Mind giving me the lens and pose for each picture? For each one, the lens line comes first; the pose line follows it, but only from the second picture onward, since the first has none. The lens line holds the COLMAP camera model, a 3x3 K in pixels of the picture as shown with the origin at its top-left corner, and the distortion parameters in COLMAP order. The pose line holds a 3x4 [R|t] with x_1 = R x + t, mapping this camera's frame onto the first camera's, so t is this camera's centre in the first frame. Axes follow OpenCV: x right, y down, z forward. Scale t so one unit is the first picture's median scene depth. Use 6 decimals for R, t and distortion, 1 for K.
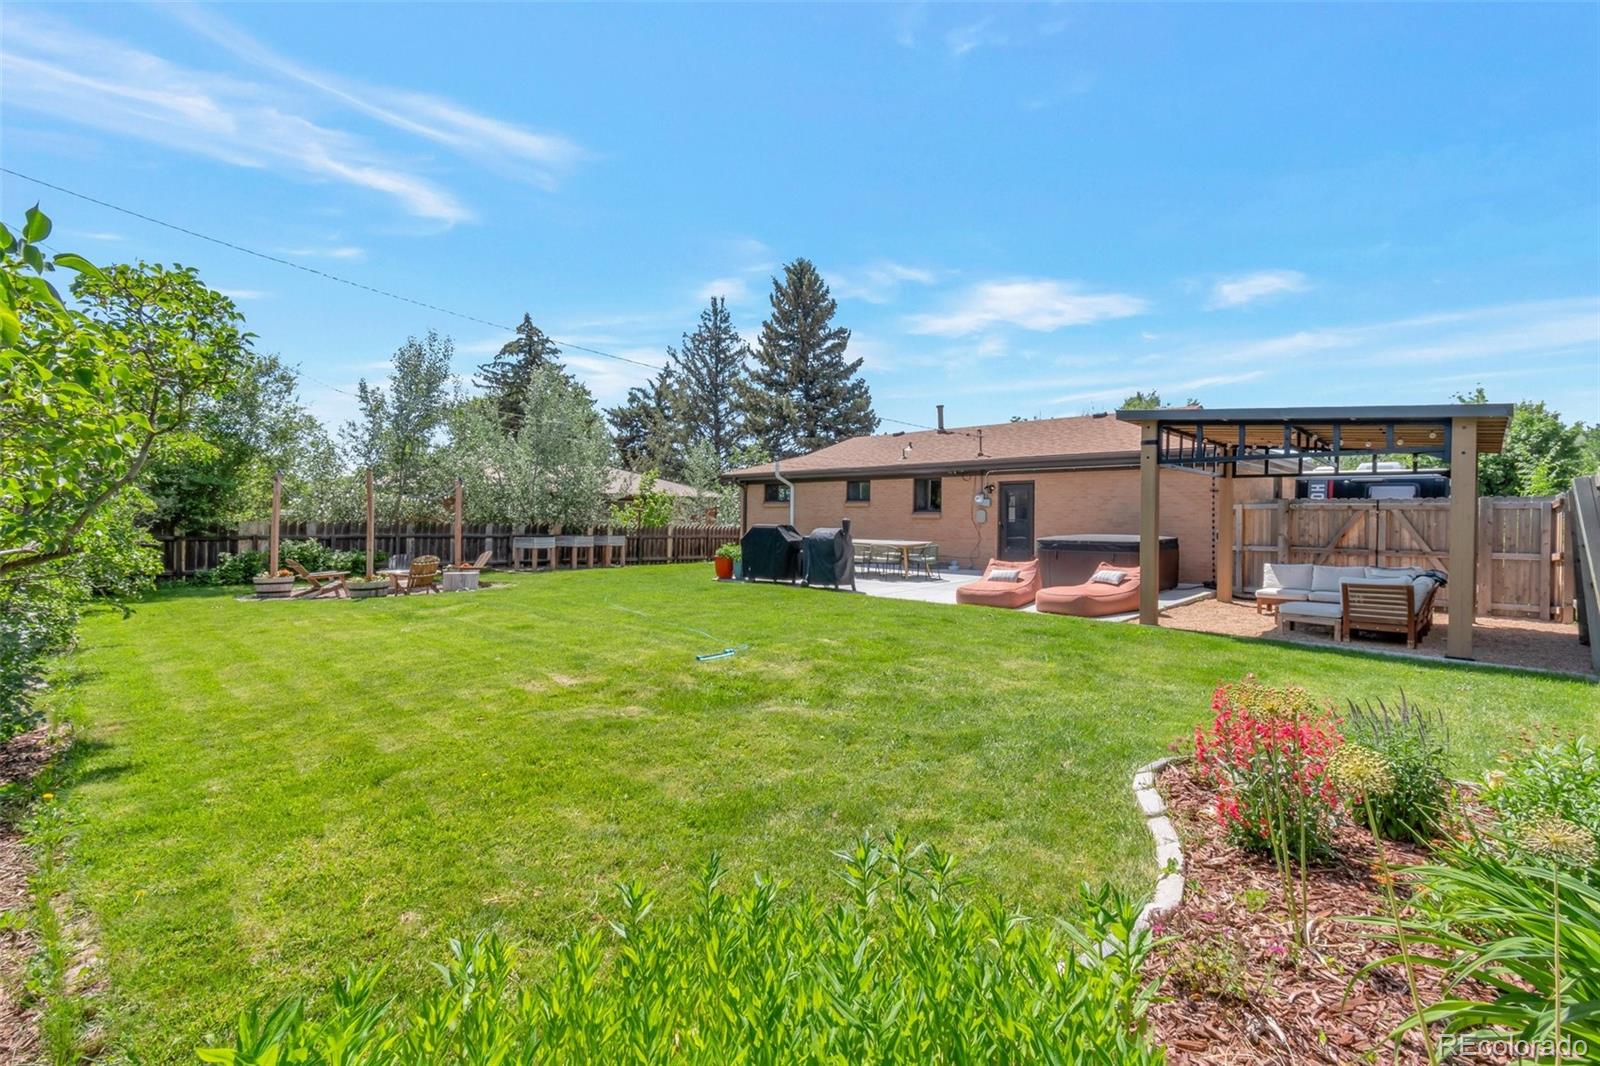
lens RADIAL K [[722.0, 0, 800.5], [0, 722.0, 533.4], [0, 0, 1]] dist [0.002208, -0.000177]
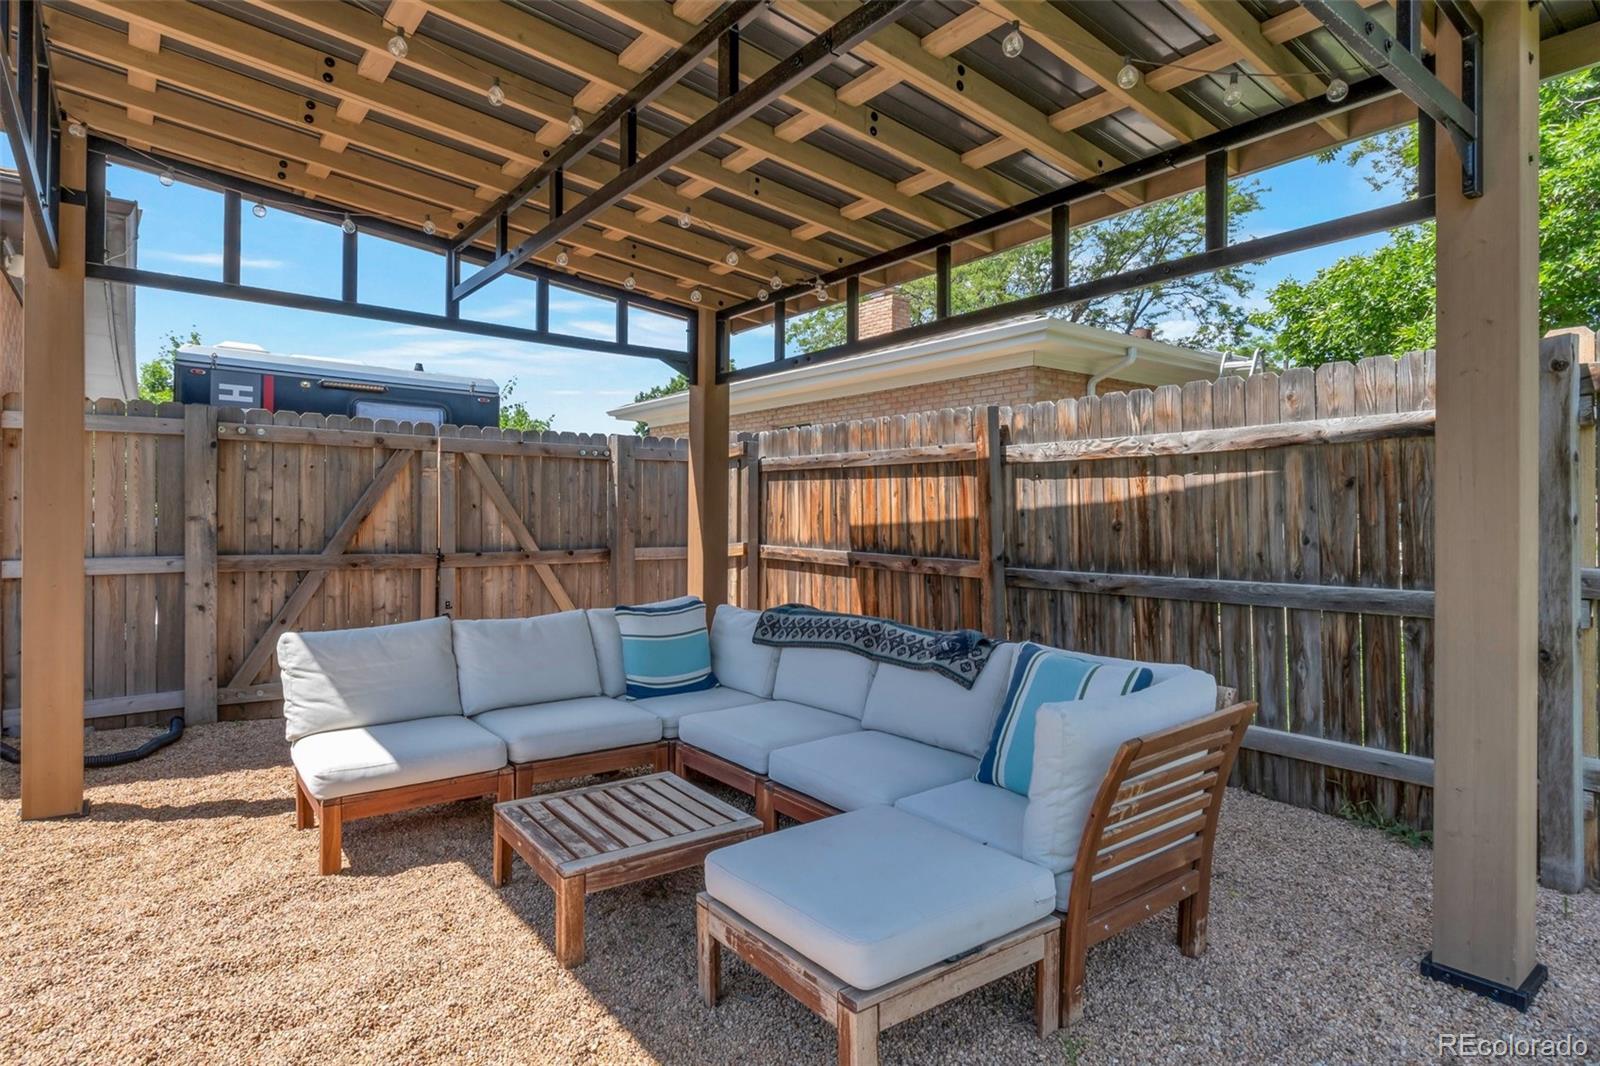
lens RADIAL K [[867.5, 0, 791.4], [0, 867.5, 518.5], [0, 0, 1]] dist [-0.004164, -0.000174]
pose [[0.146146, -0.011123, 0.989201, 0.250018], [0.016833, 0.999820, 0.008755, 0.002172], [-0.989120, 0.015371, 0.146307, 0.519016]]
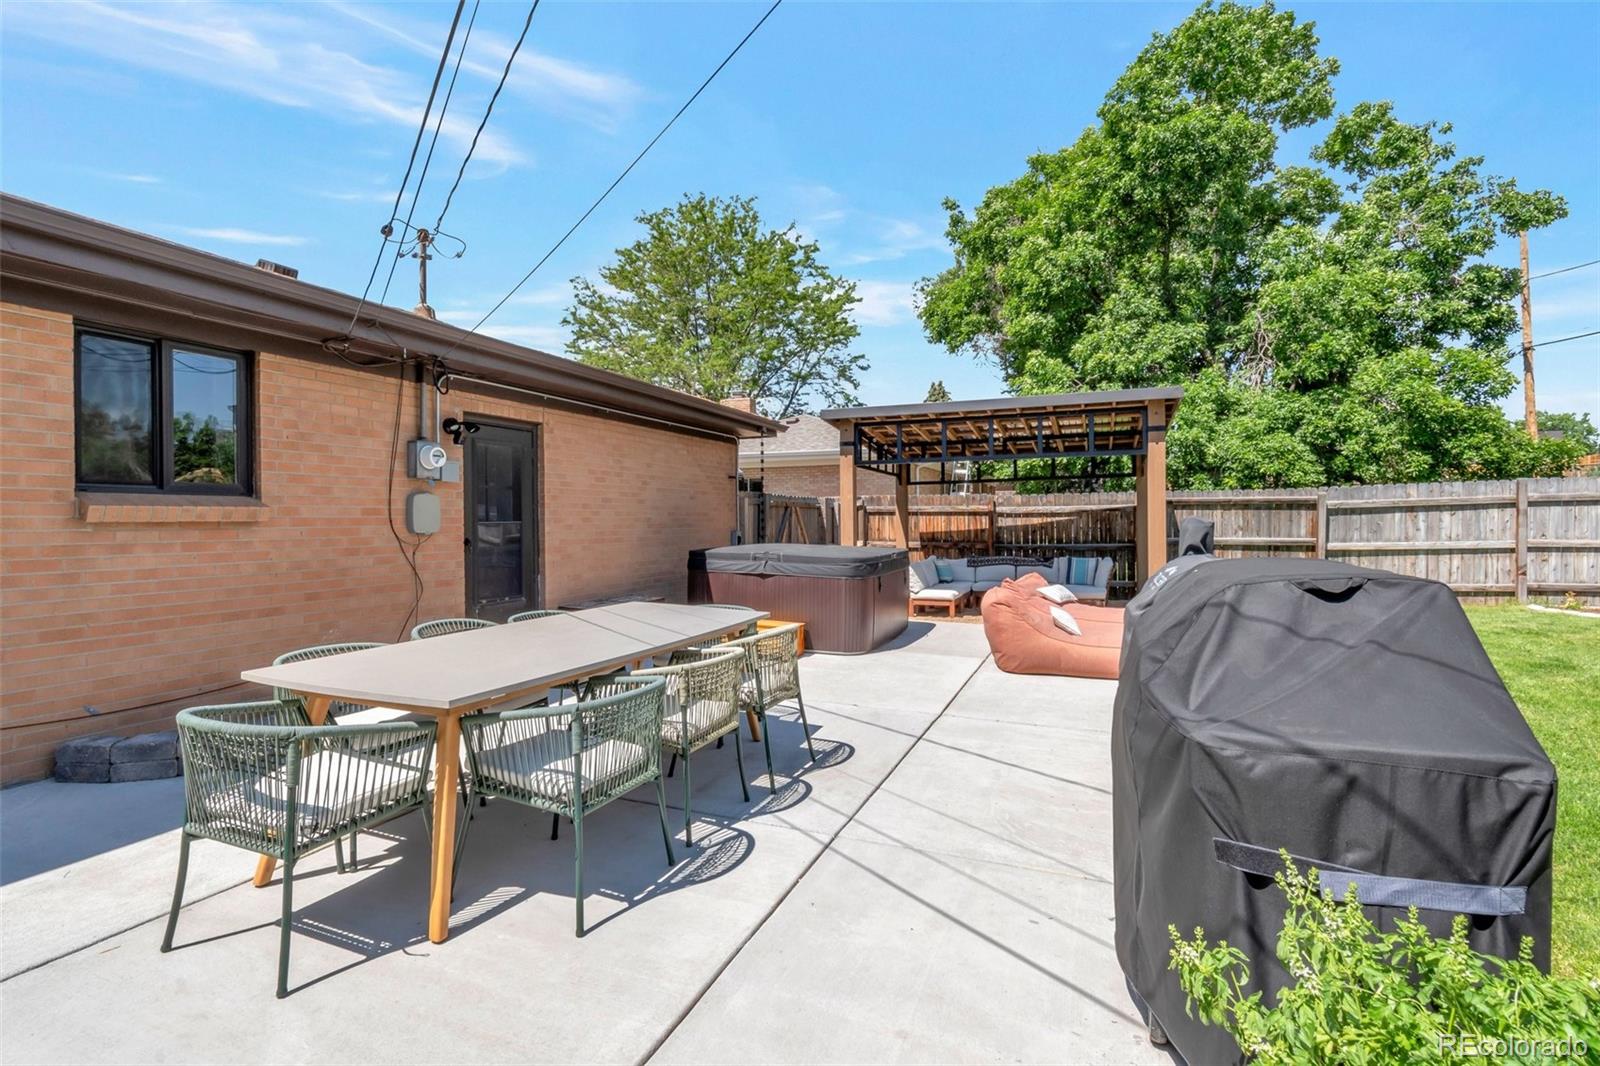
lens RADIAL K [[750.8, 0, 805.5], [0, 750.8, 529.1], [0, 0, 1]] dist [-0.000140, -0.000145]
pose [[-0.386131, -0.015107, 0.922320, -0.109535], [0.026837, 0.999259, 0.027603, -0.021464], [-0.922053, 0.035410, -0.385439, 0.971674]]
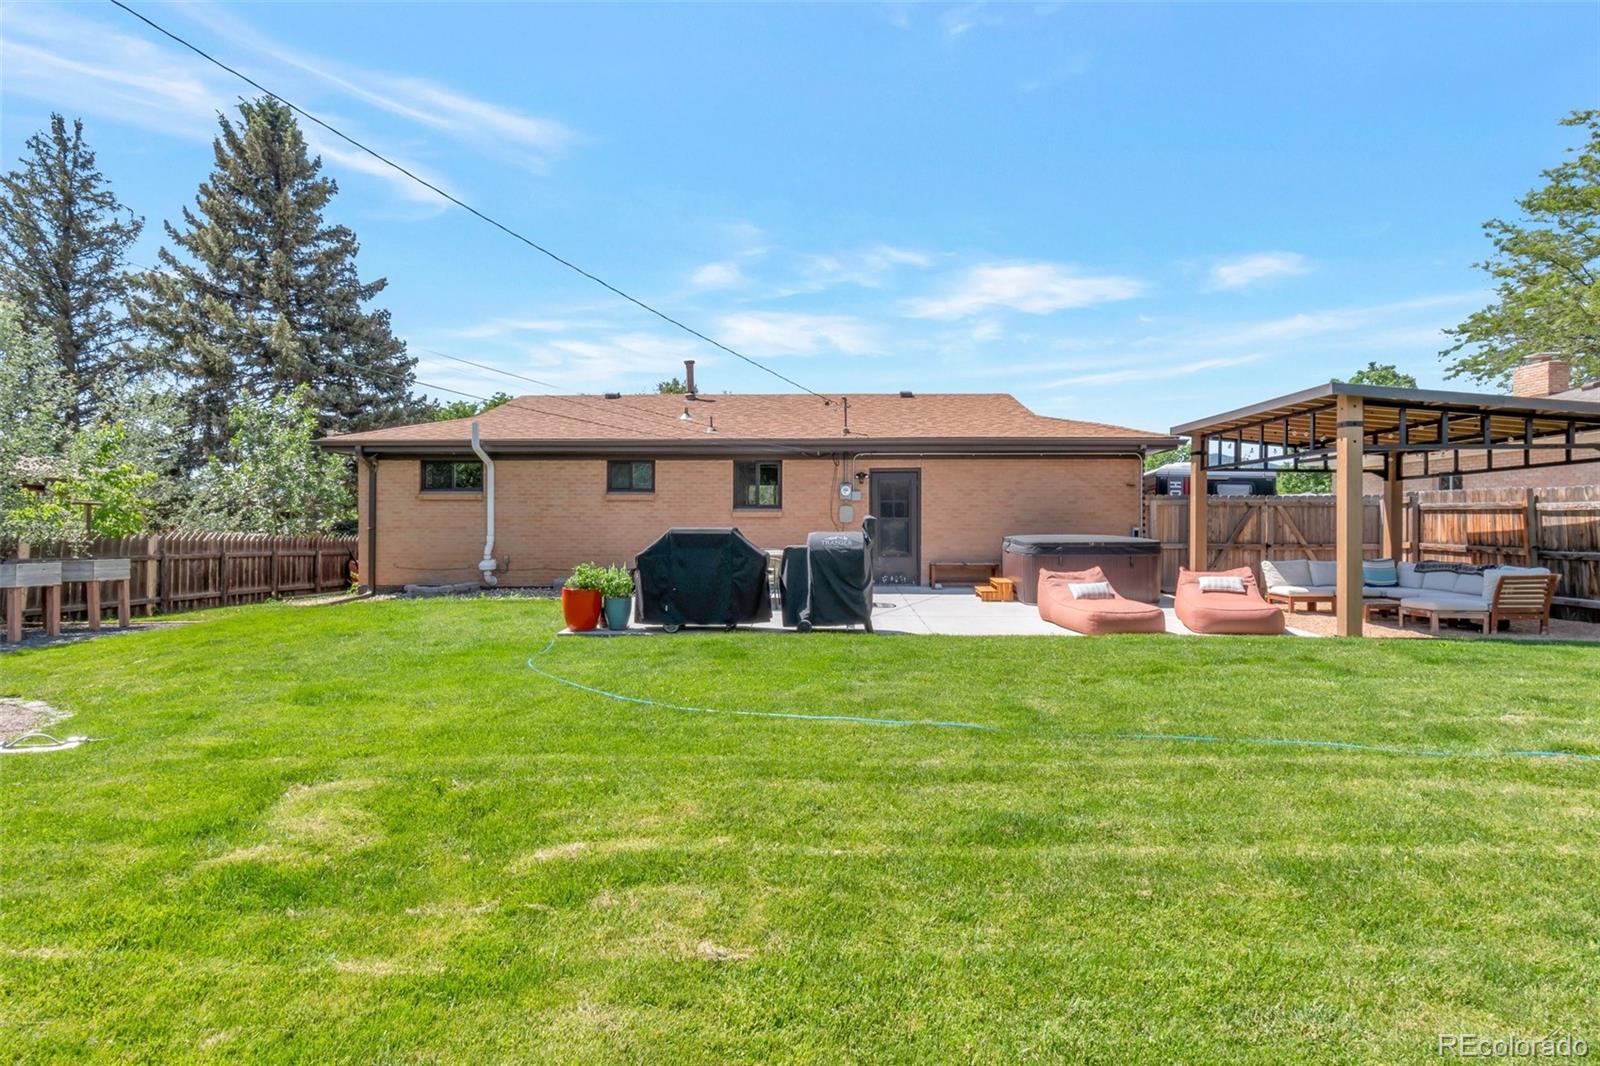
lens RADIAL K [[850.5, 0, 794.4], [0, 850.5, 524.8], [0, 0, 1]] dist [0.008603, 0.001959]
pose [[0.735699, -0.008935, 0.677250, -0.383444], [0.020241, 0.999756, -0.008799, -0.005943], [-0.677006, 0.020182, 0.735701, 0.388431]]
